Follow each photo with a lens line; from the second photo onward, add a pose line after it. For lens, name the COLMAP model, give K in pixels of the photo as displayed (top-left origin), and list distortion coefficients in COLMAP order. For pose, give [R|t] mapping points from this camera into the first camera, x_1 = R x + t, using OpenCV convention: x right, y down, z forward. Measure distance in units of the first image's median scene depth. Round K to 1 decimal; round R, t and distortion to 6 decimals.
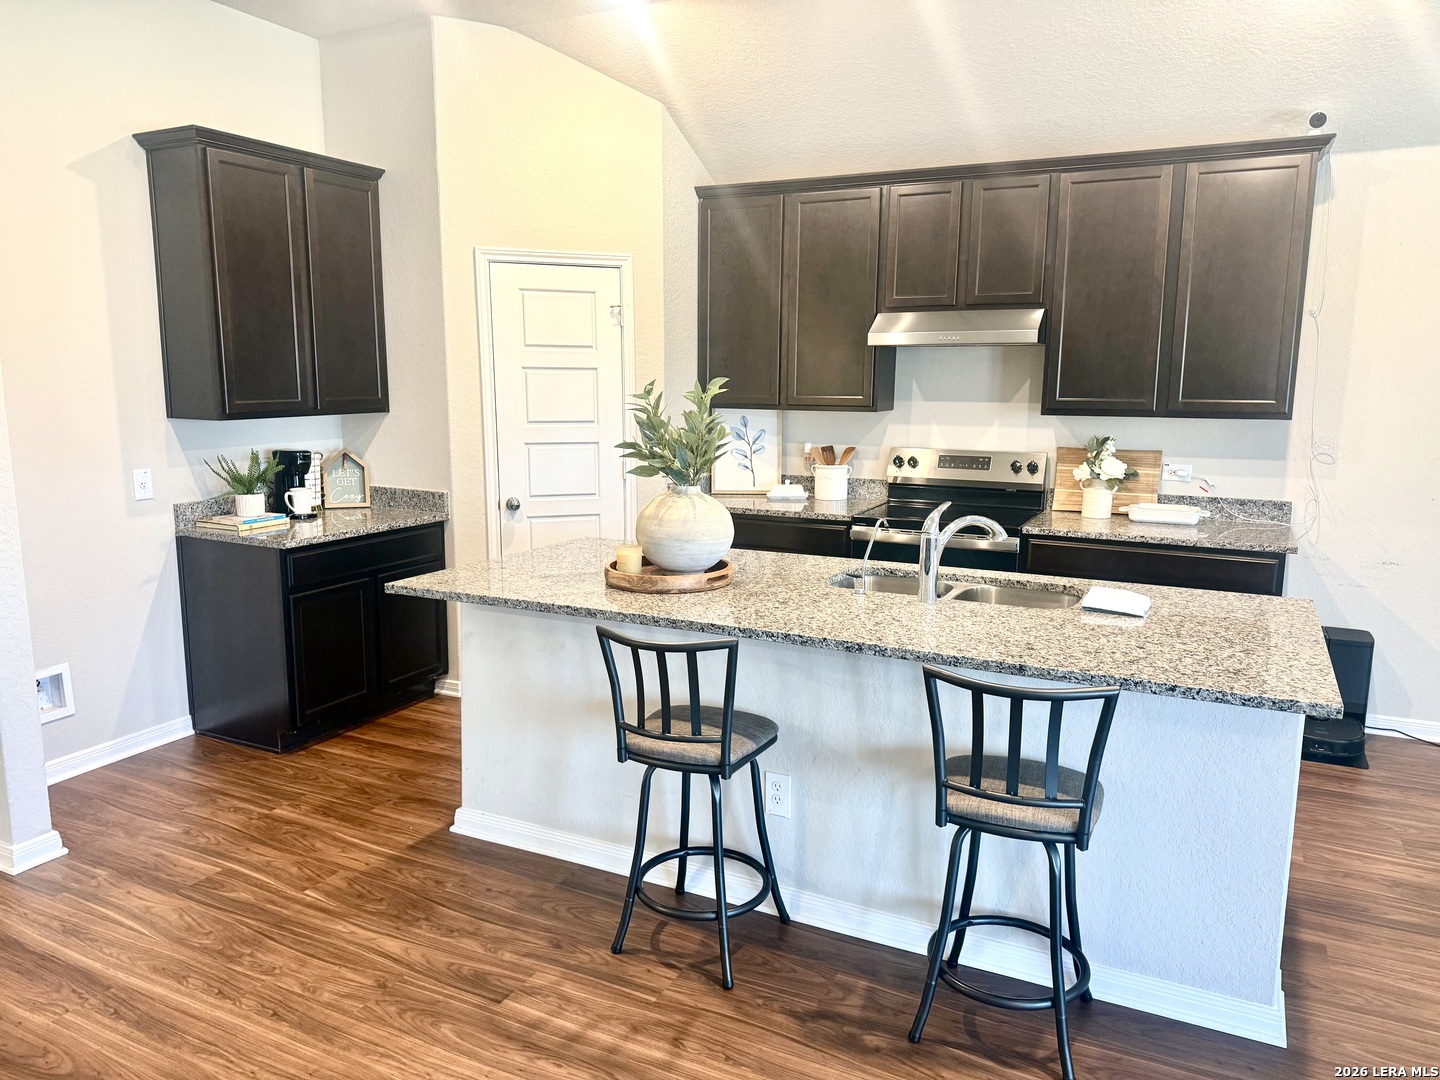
lens RADIAL K [[1007.2, 0, 720.2], [0, 1007.2, 569.5], [0, 0, 1]] dist [0.105424, -0.117782]
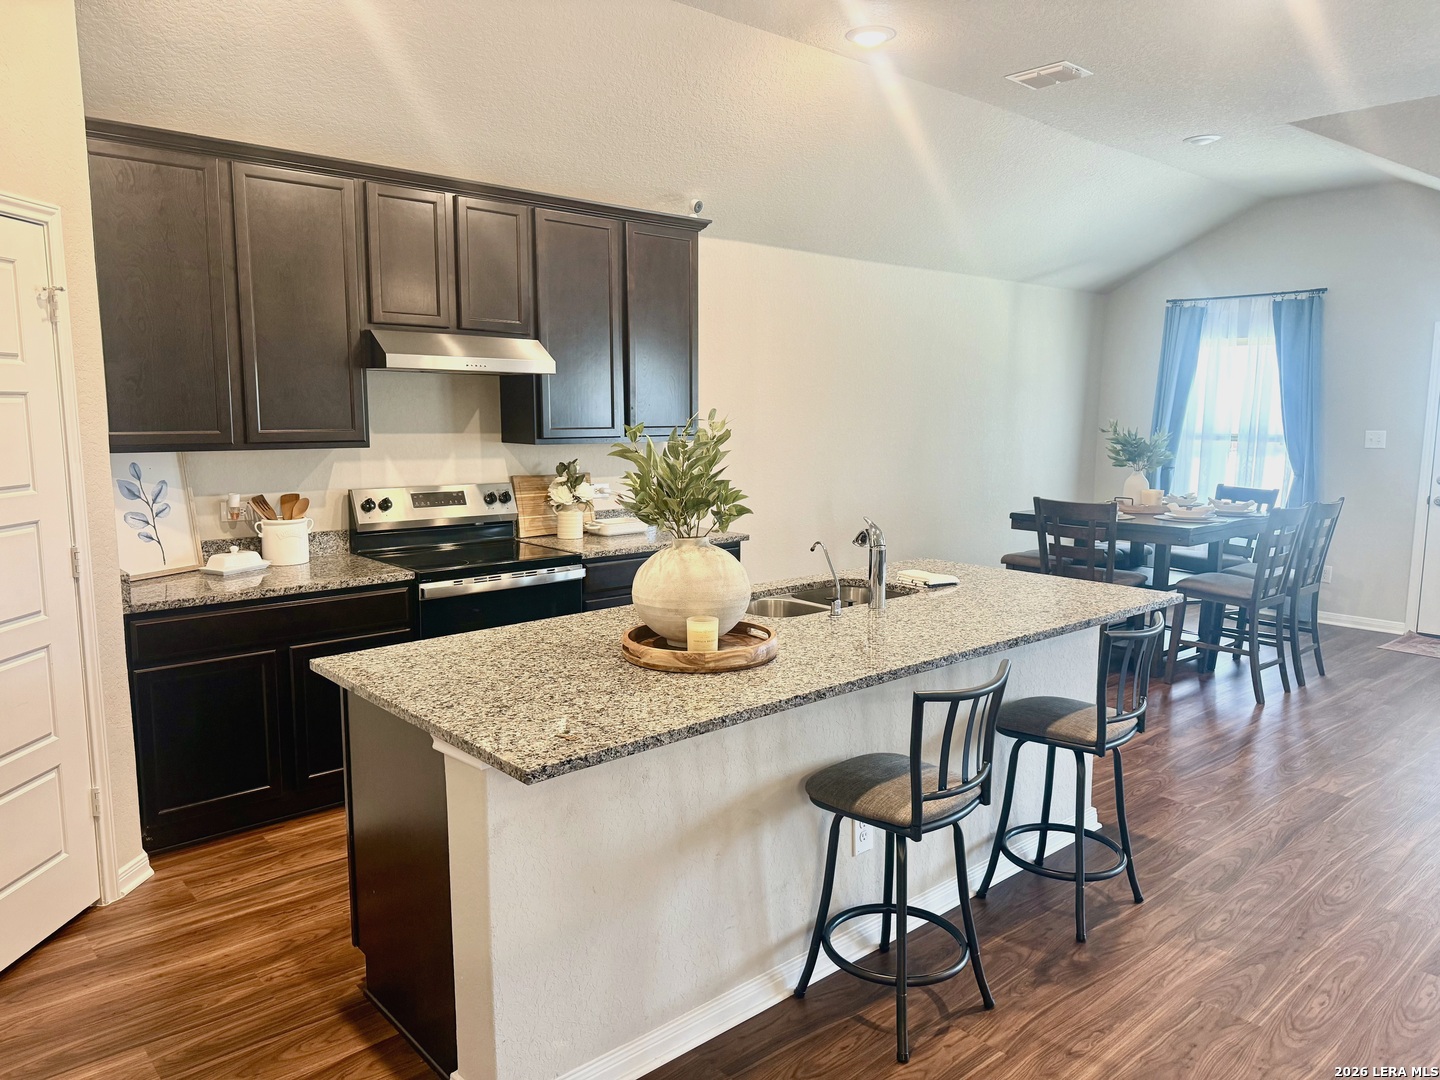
lens RADIAL K [[1007.2, 0, 720.2], [0, 1007.2, 569.5], [0, 0, 1]] dist [0.105424, -0.117782]
pose [[0.372749, -0.155306, 0.914843, -0.535253], [0.178024, 0.979550, 0.093756, -0.088728], [-0.910695, 0.127917, 0.392774, 0.441248]]
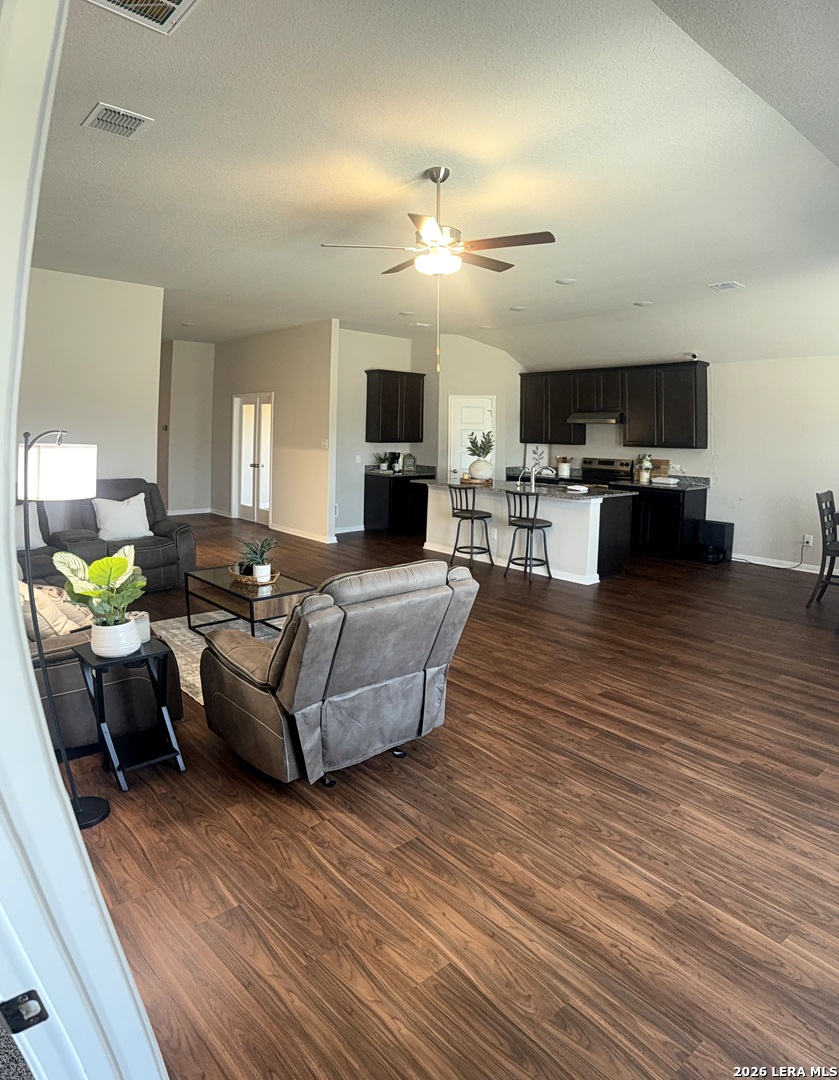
lens RADIAL K [[639.4, 0, 419.5], [0, 639.4, 540.0], [0, 0, 1]] dist [0.000394, 0.000000]
pose [[0.927715, 0.072896, -0.366102, 0.454680], [-0.082995, 0.996479, -0.011897, 0.190748], [0.363945, 0.041422, 0.930499, -0.940700]]
